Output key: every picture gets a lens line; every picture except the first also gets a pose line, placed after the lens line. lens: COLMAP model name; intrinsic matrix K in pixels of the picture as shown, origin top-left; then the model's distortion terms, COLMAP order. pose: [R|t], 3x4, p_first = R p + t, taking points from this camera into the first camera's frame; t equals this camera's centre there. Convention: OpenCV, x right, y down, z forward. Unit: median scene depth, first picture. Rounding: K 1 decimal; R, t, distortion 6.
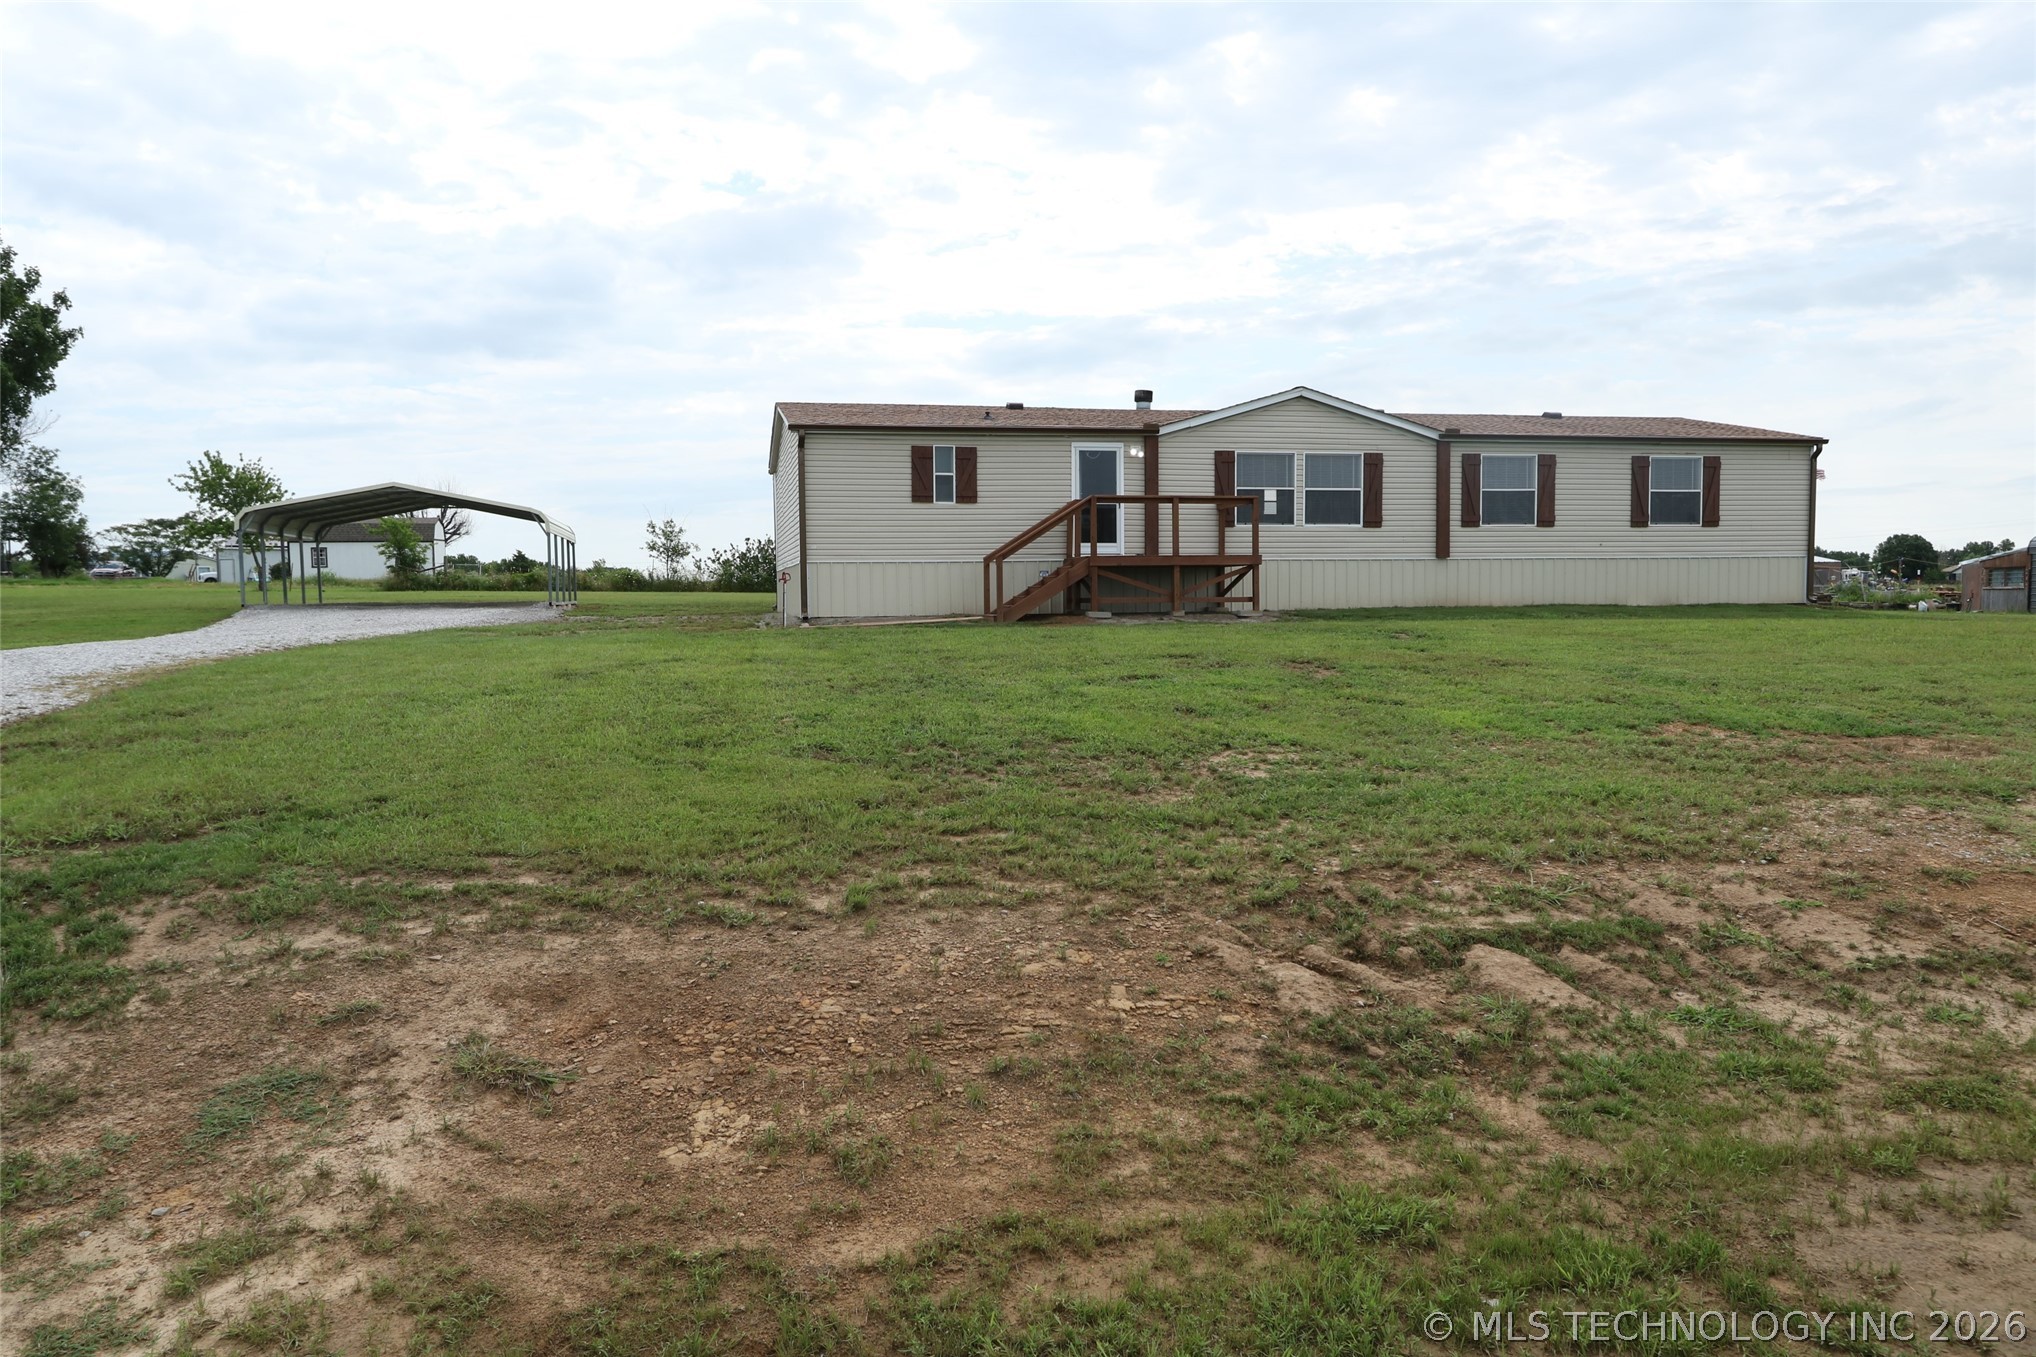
lens RADIAL K [[1518.7, 0, 1017.3], [0, 1518.7, 670.8], [0, 0, 1]] dist [-0.008216, 0.010534]
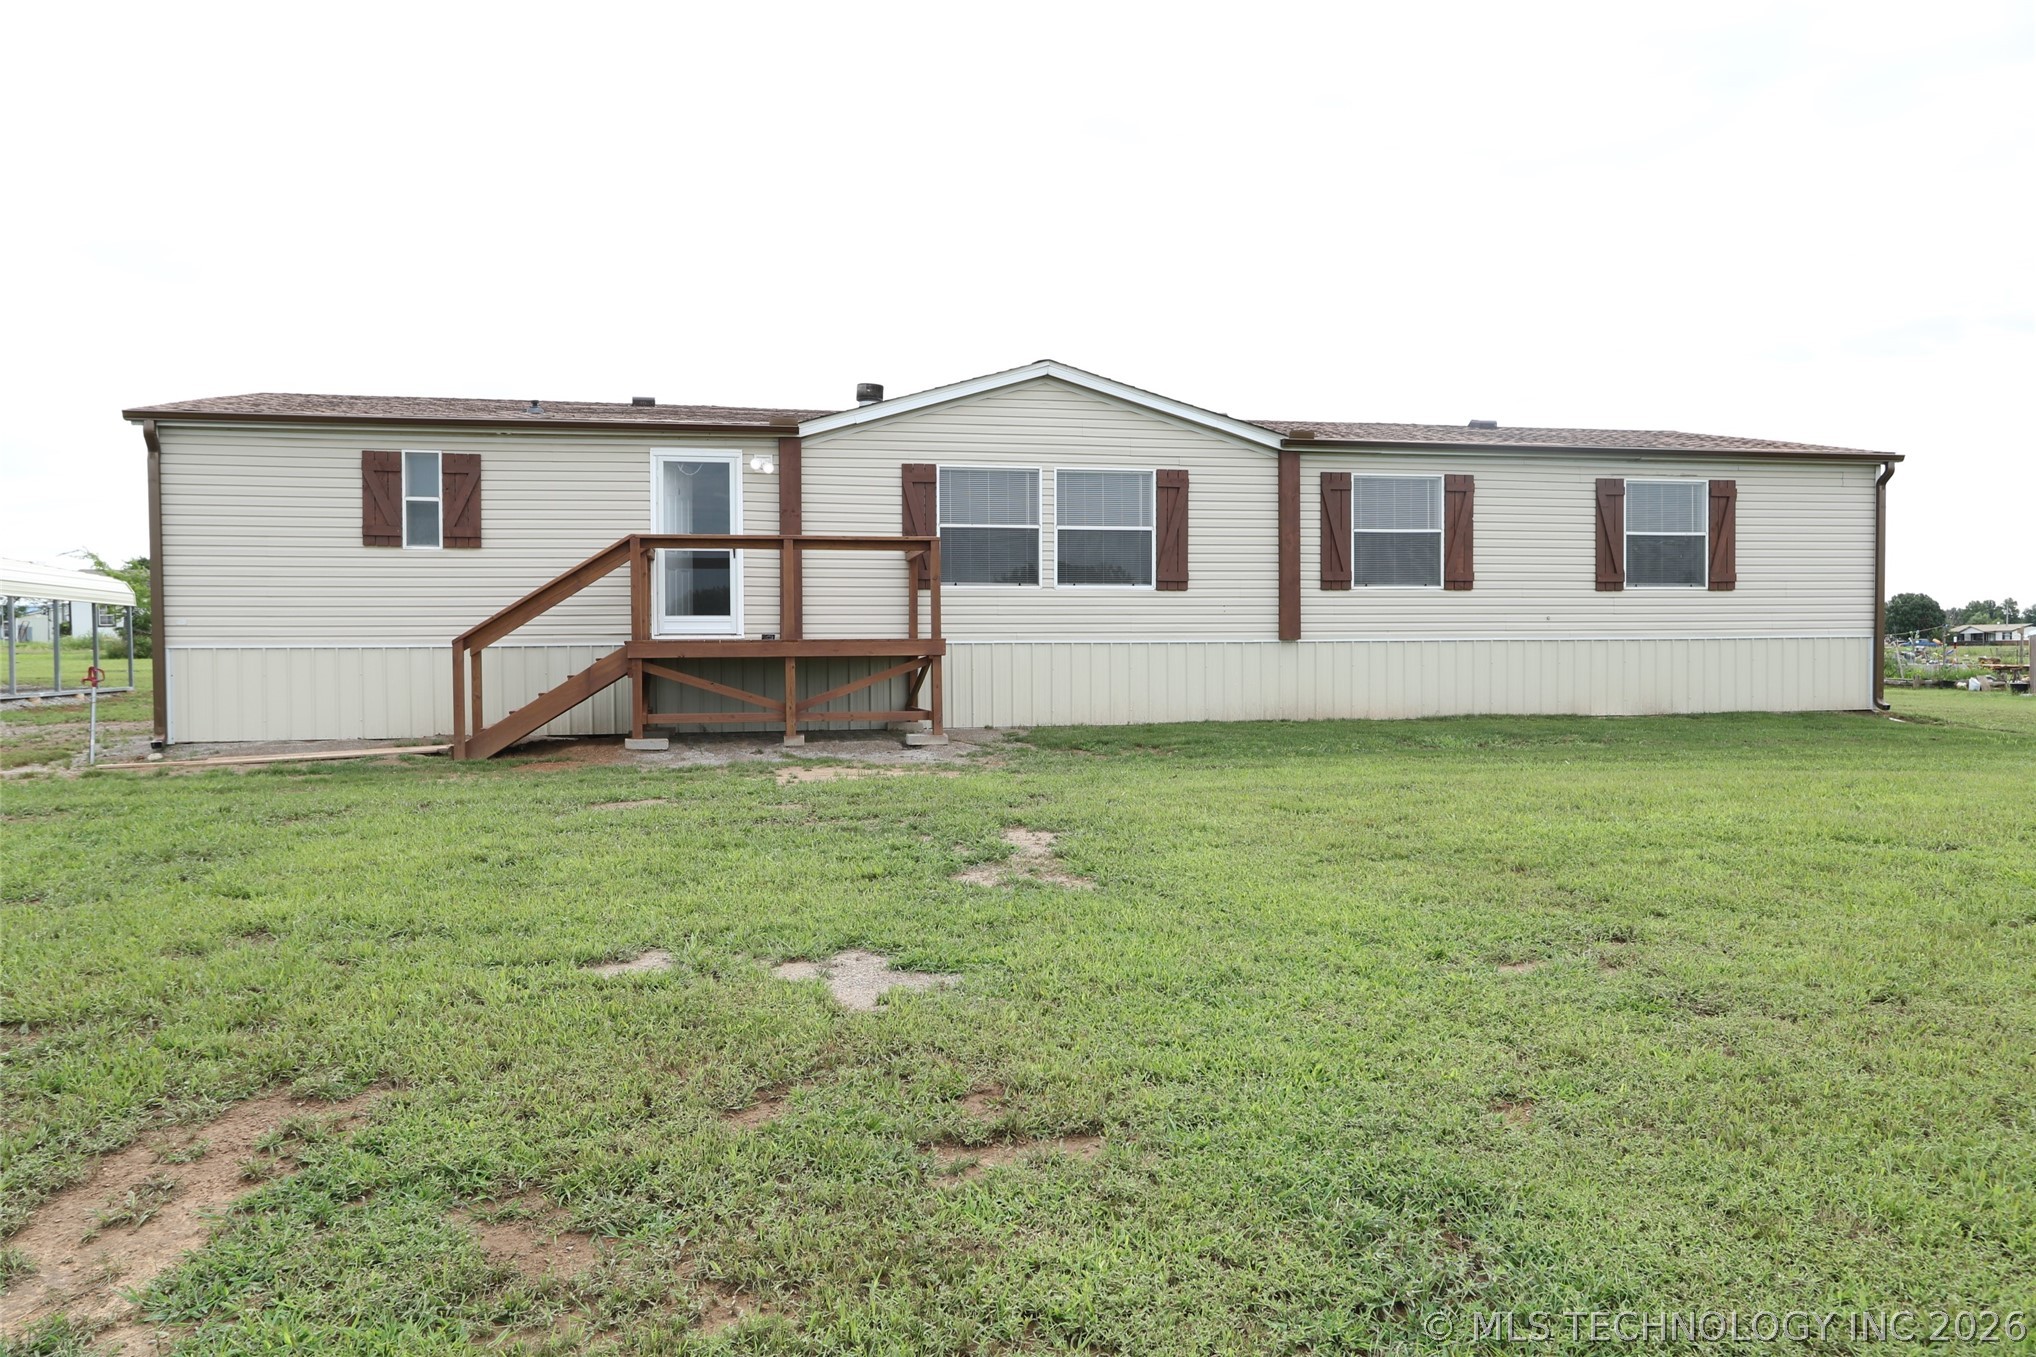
lens RADIAL K [[1518.7, 0, 1017.3], [0, 1518.7, 673.4], [0, 0, 1]] dist [-0.008216, 0.010534]
pose [[0.999995, 0.003165, -0.000221, 0.168573], [-0.003171, 0.999389, -0.034796, -0.038599], [0.000110, 0.034796, 0.999394, 0.380432]]
